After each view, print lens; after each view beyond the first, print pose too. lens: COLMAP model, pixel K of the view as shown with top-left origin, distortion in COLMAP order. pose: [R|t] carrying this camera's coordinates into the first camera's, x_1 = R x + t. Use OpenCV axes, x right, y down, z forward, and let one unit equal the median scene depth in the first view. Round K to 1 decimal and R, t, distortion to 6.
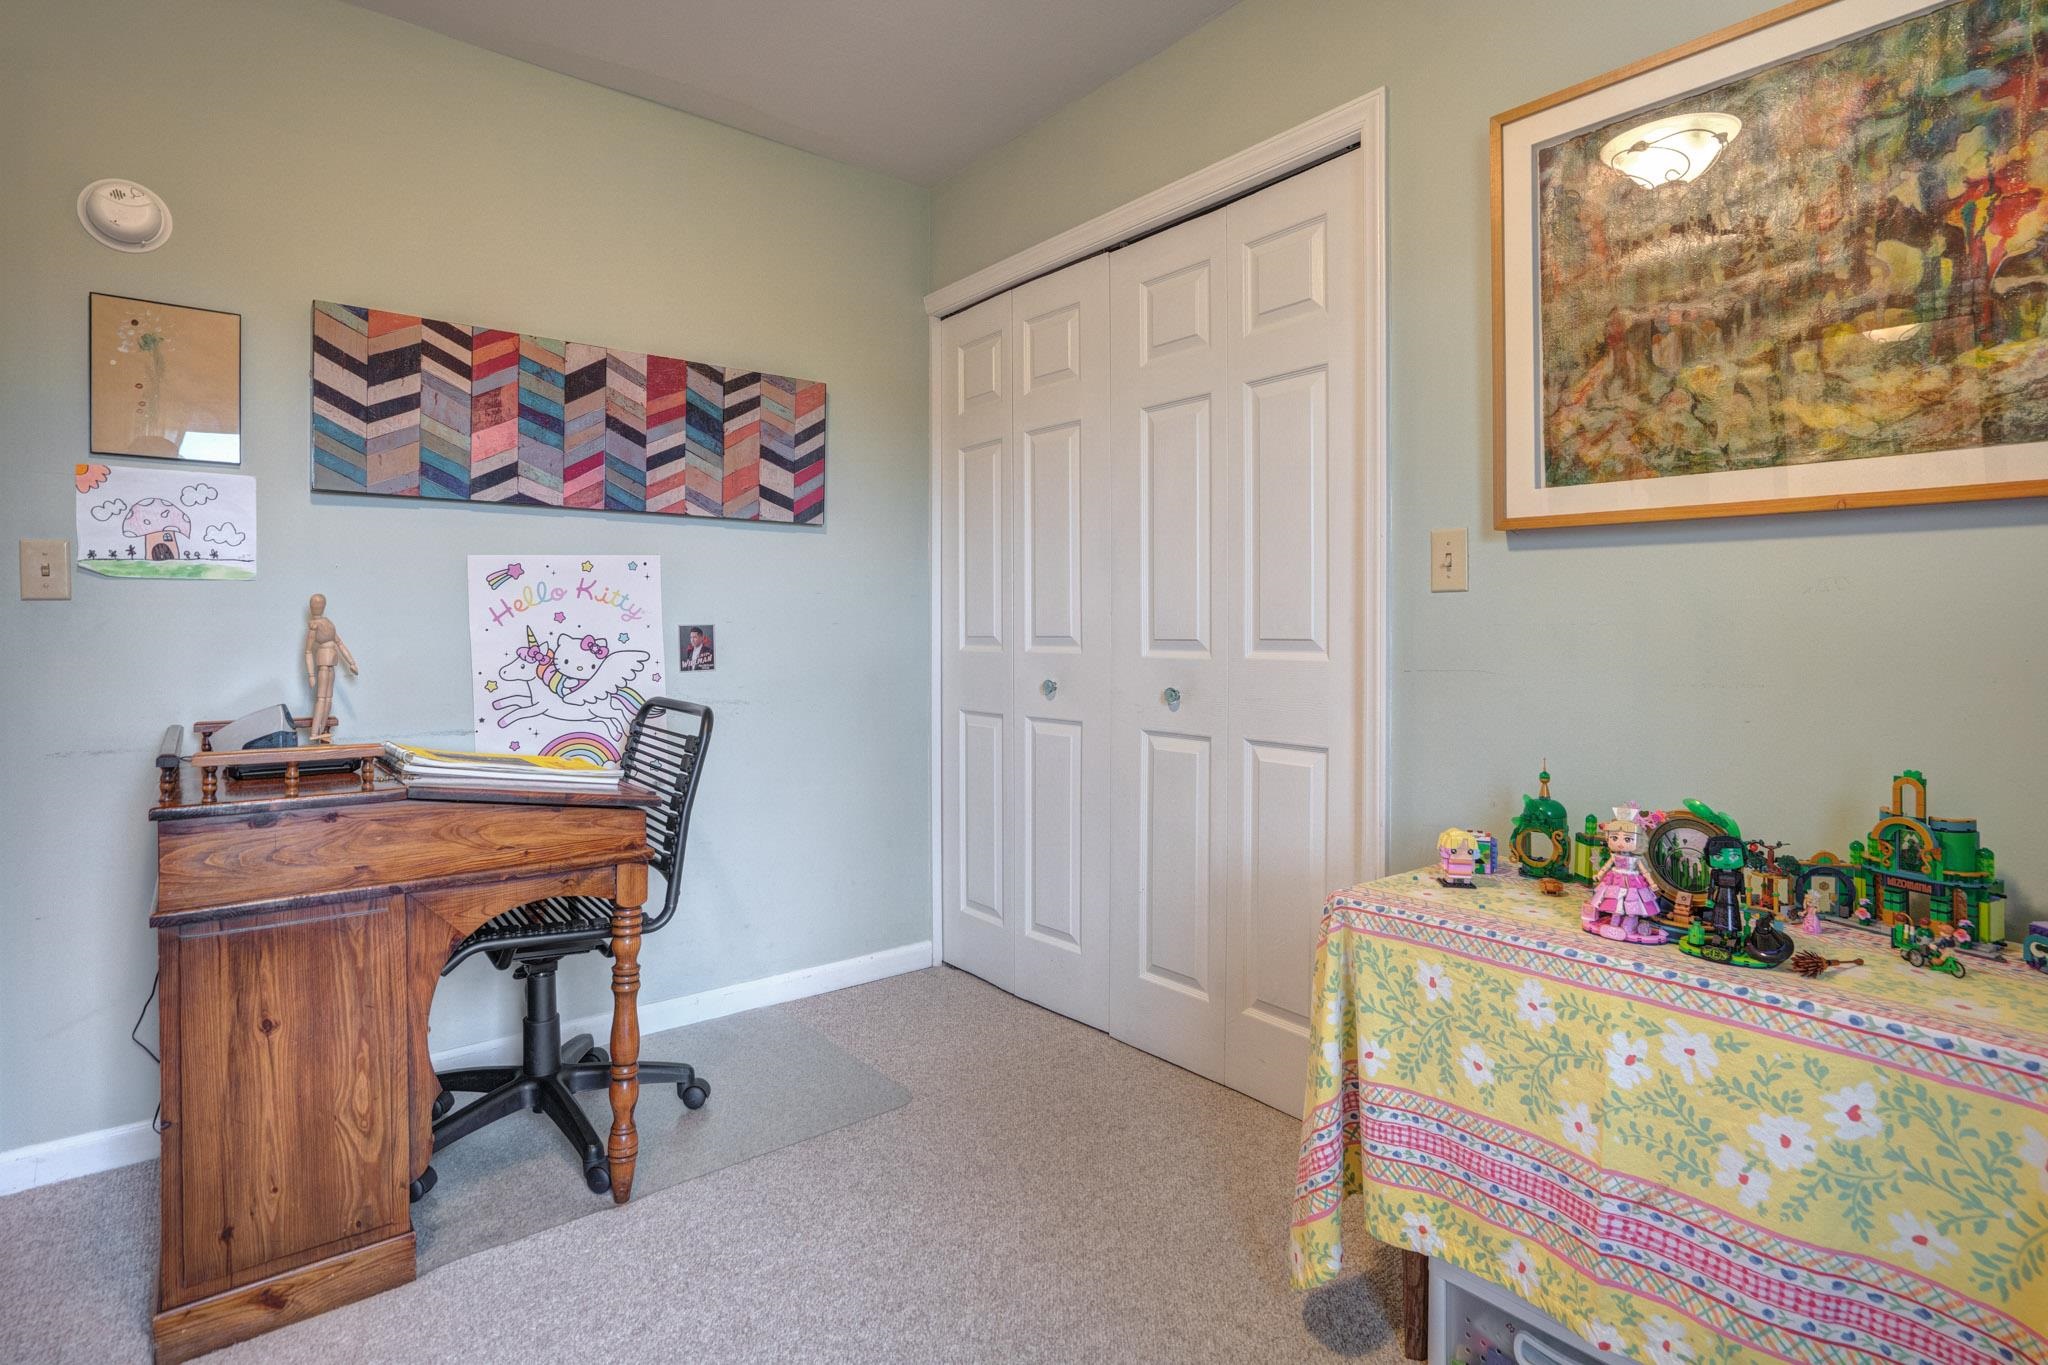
lens RADIAL K [[1034.5, 0, 1041.1], [0, 1034.5, 630.6], [0, 0, 1]] dist [-0.048142, 0.020900]
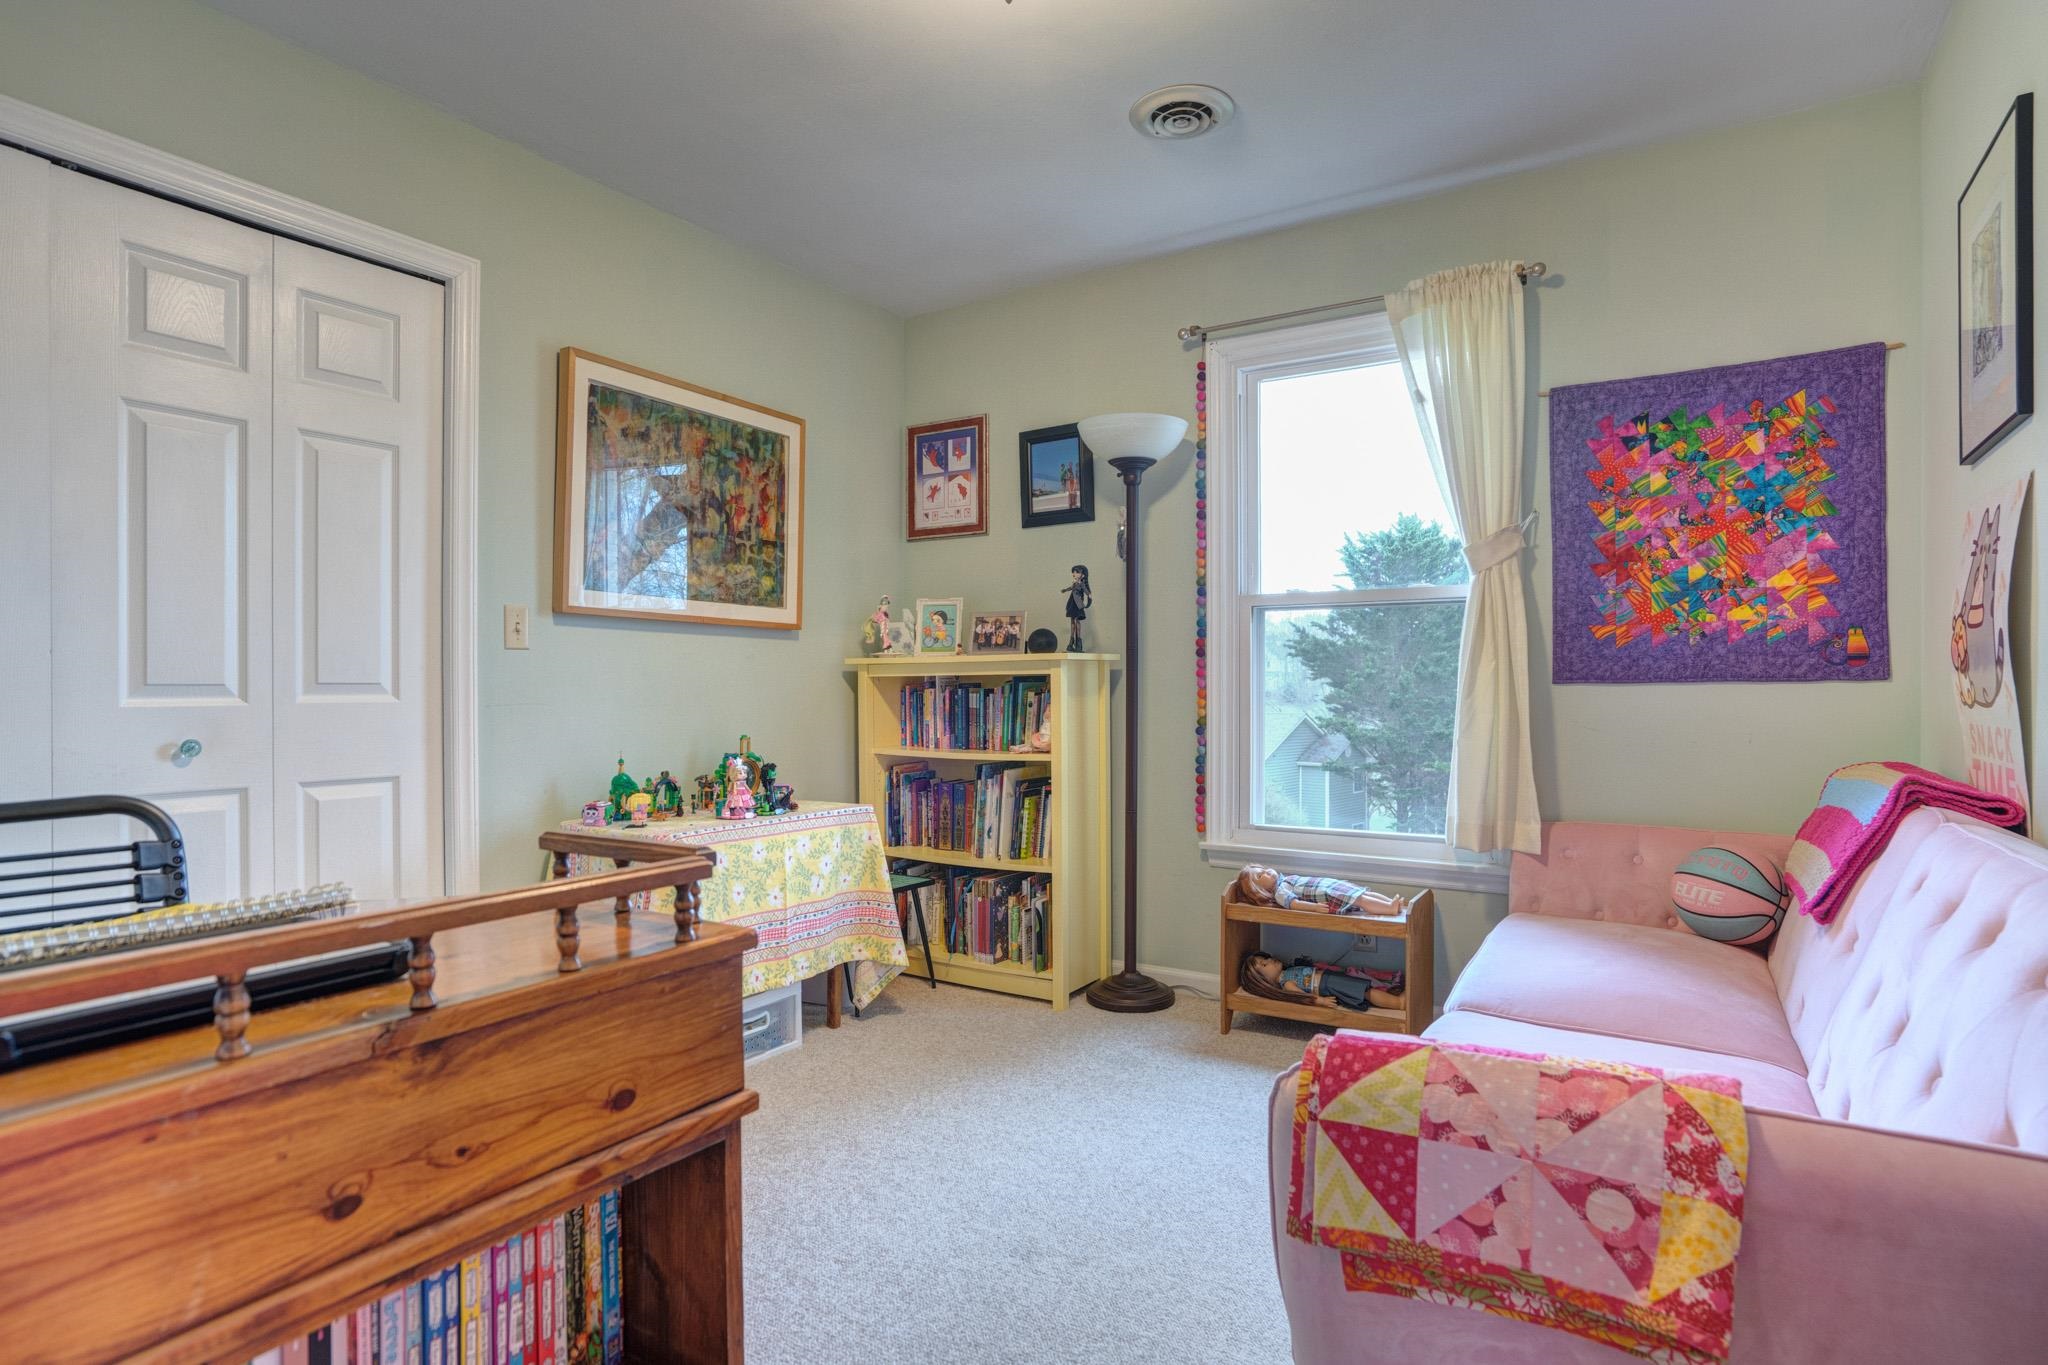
lens RADIAL K [[1034.5, 0, 1026.1], [0, 1034.5, 686.3], [0, 0, 1]] dist [-0.048142, 0.020900]
pose [[-0.322980, -0.001038, 0.946405, -1.685411], [-0.000623, 0.999999, 0.000884, 0.016898], [-0.946406, -0.000304, -0.322981, 1.126753]]
